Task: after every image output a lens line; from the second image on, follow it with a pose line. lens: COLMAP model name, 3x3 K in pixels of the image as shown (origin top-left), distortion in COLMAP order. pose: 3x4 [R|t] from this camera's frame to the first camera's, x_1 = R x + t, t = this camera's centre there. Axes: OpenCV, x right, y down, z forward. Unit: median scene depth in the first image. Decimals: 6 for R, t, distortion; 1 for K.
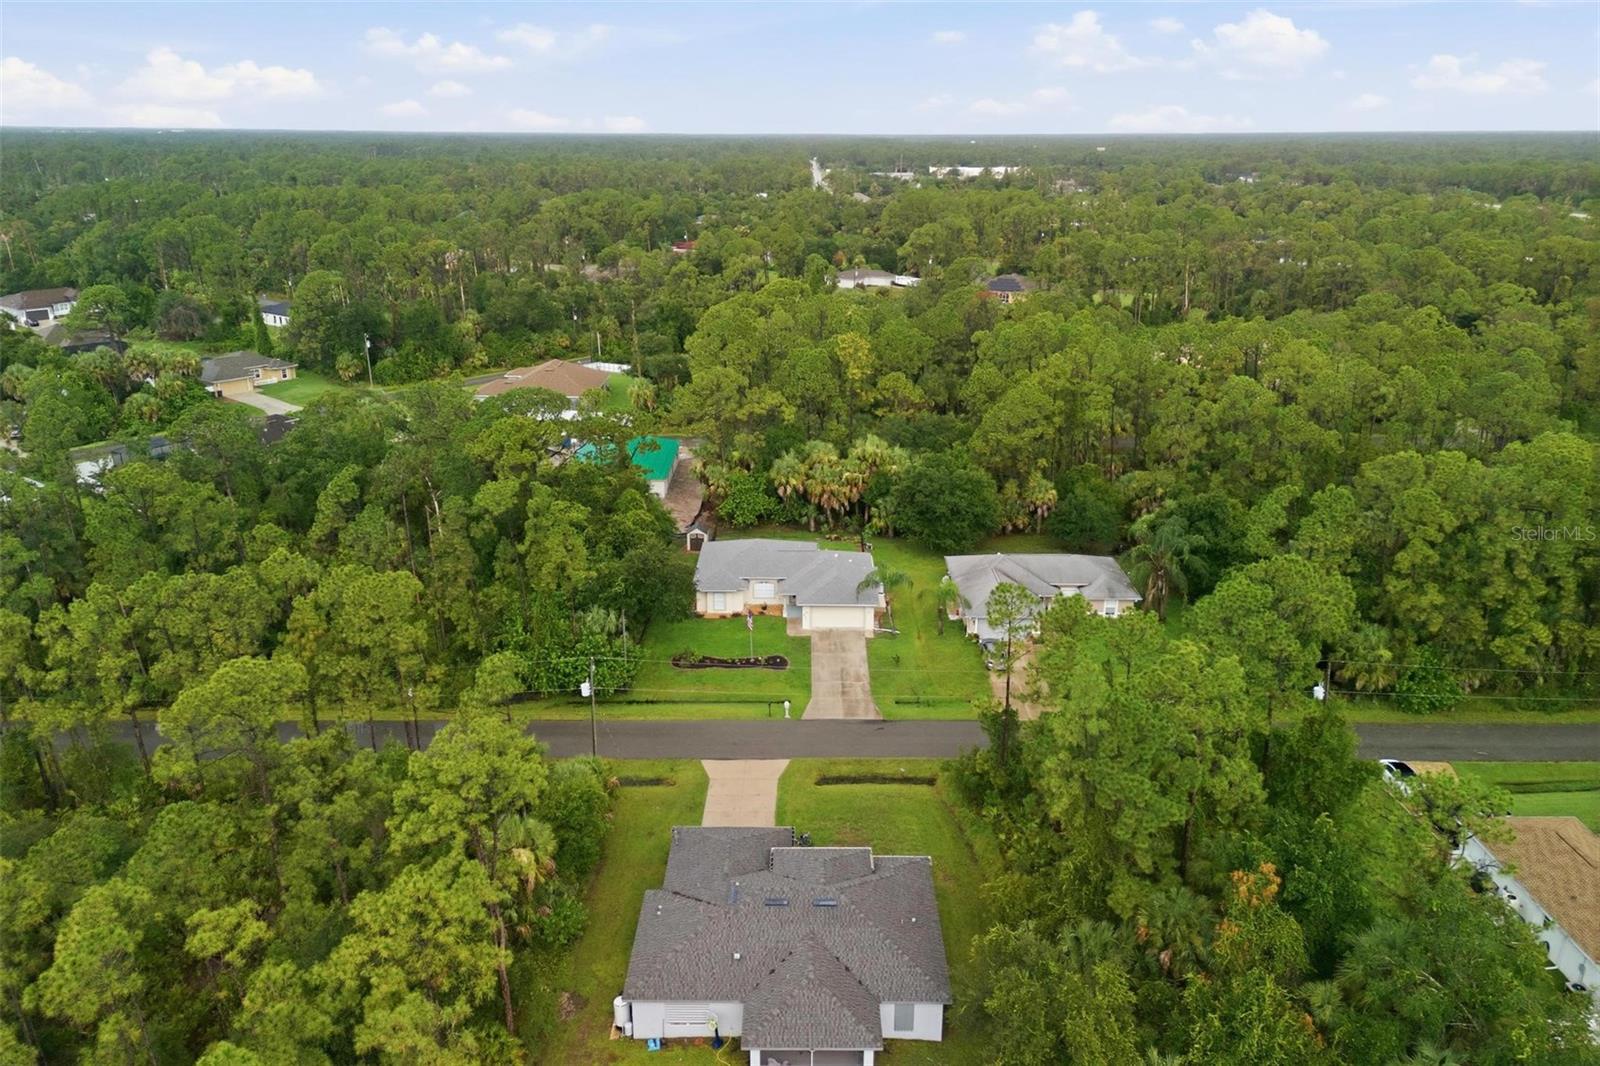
lens RADIAL K [[1169.3, 0, 800.0], [0, 1169.3, 533.0], [0, 0, 1]] dist [0.078587, -0.097197]
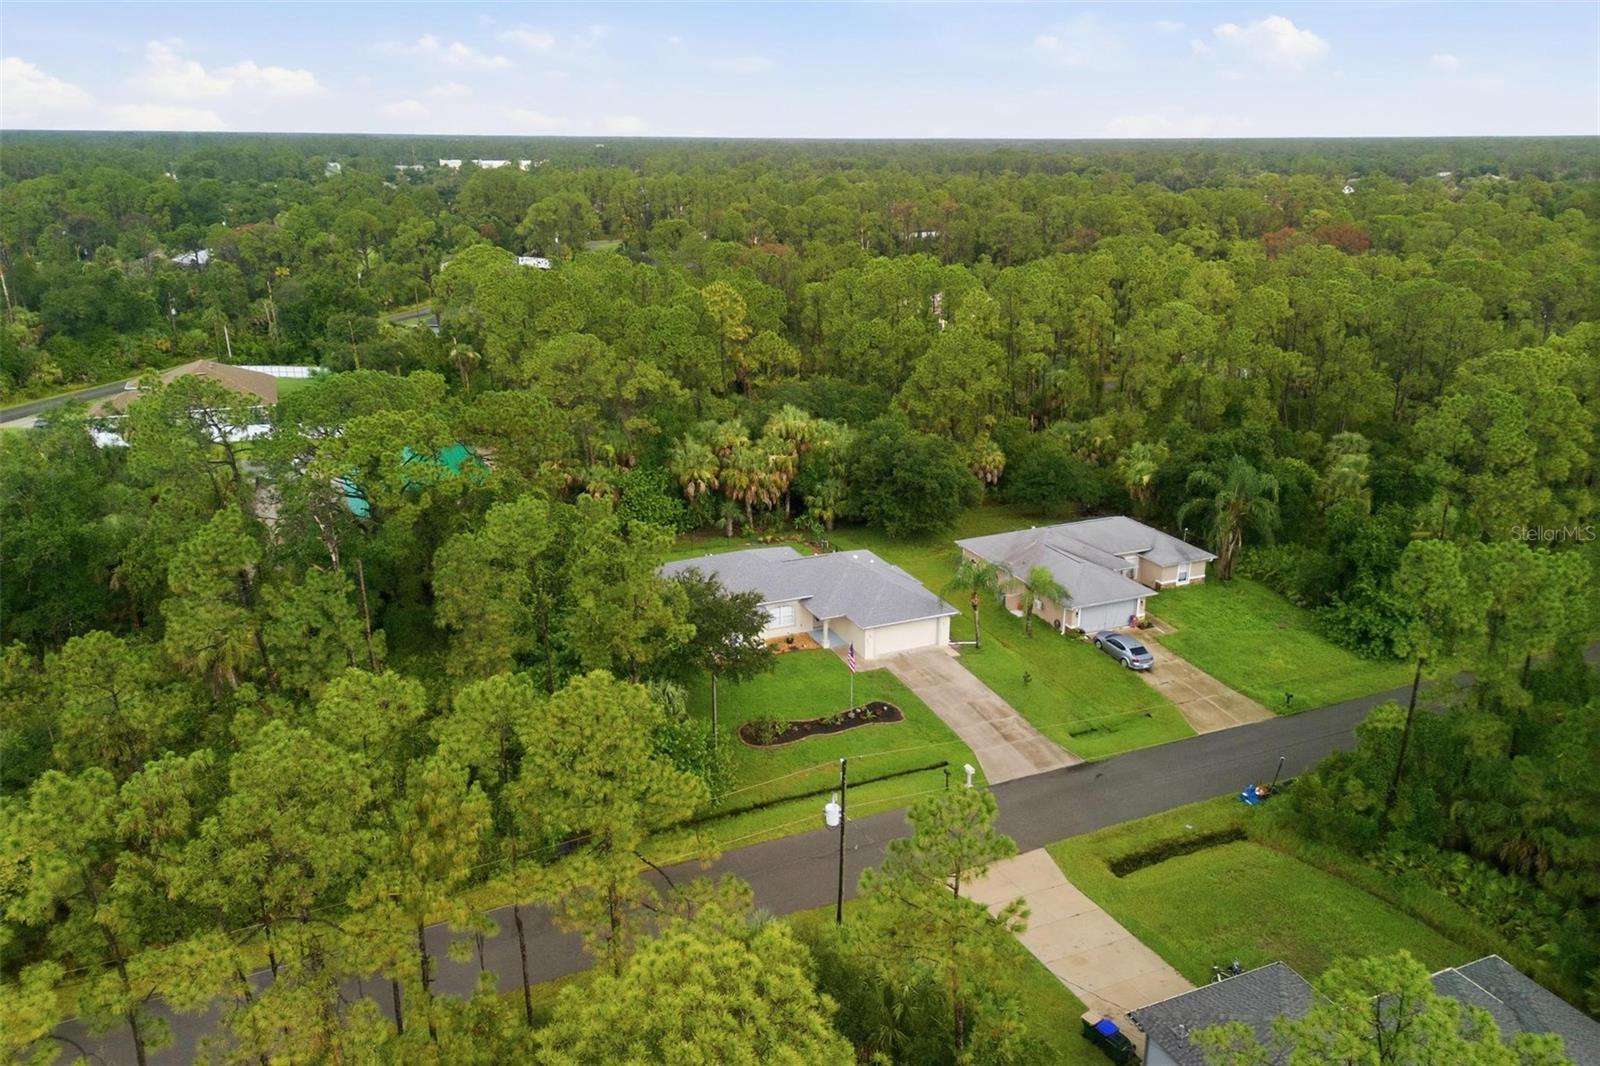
lens RADIAL K [[1169.3, 0, 800.0], [0, 1169.3, 533.0], [0, 0, 1]] dist [0.078587, -0.097197]
pose [[0.913253, -0.127697, 0.386863, -0.253892], [0.128471, 0.991423, 0.023974, -0.016648], [-0.386607, 0.027806, 0.921825, 0.273311]]
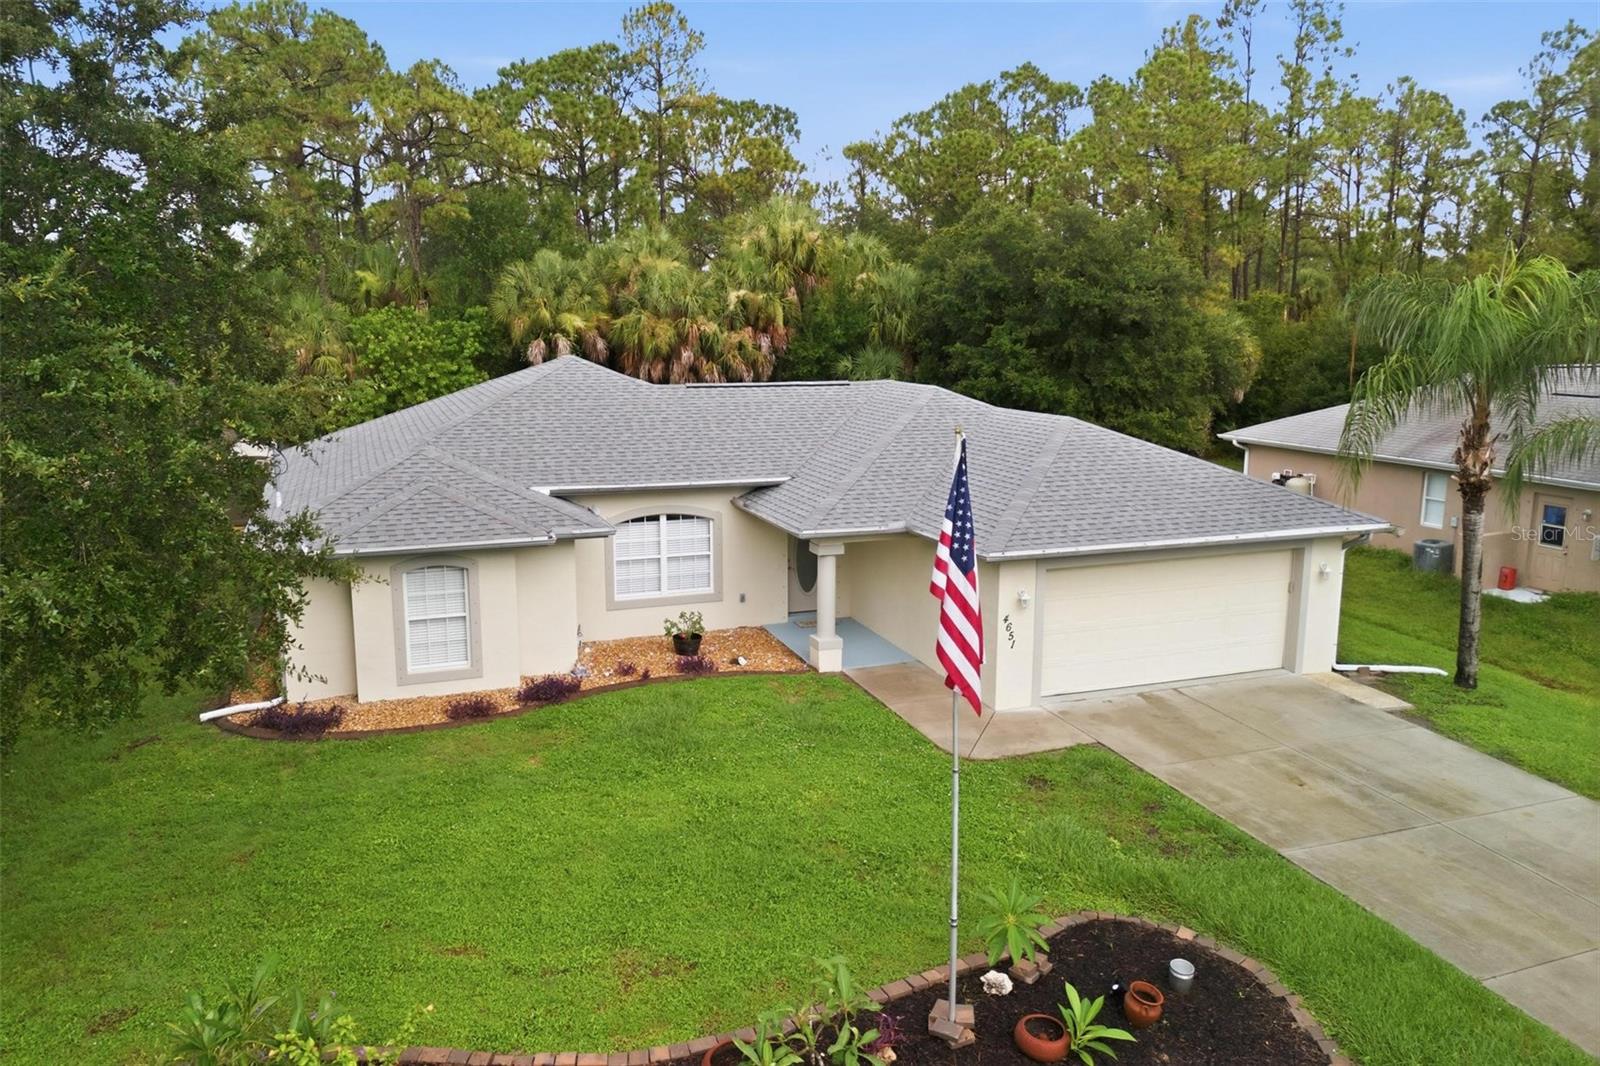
lens RADIAL K [[1169.3, 0, 800.0], [0, 1169.3, 533.0], [0, 0, 1]] dist [0.078587, -0.097197]
pose [[0.933905, -0.063873, 0.351769, -0.065952], [0.114296, 0.985618, -0.124476, 0.060753], [-0.338759, 0.156455, 0.927774, 0.696485]]
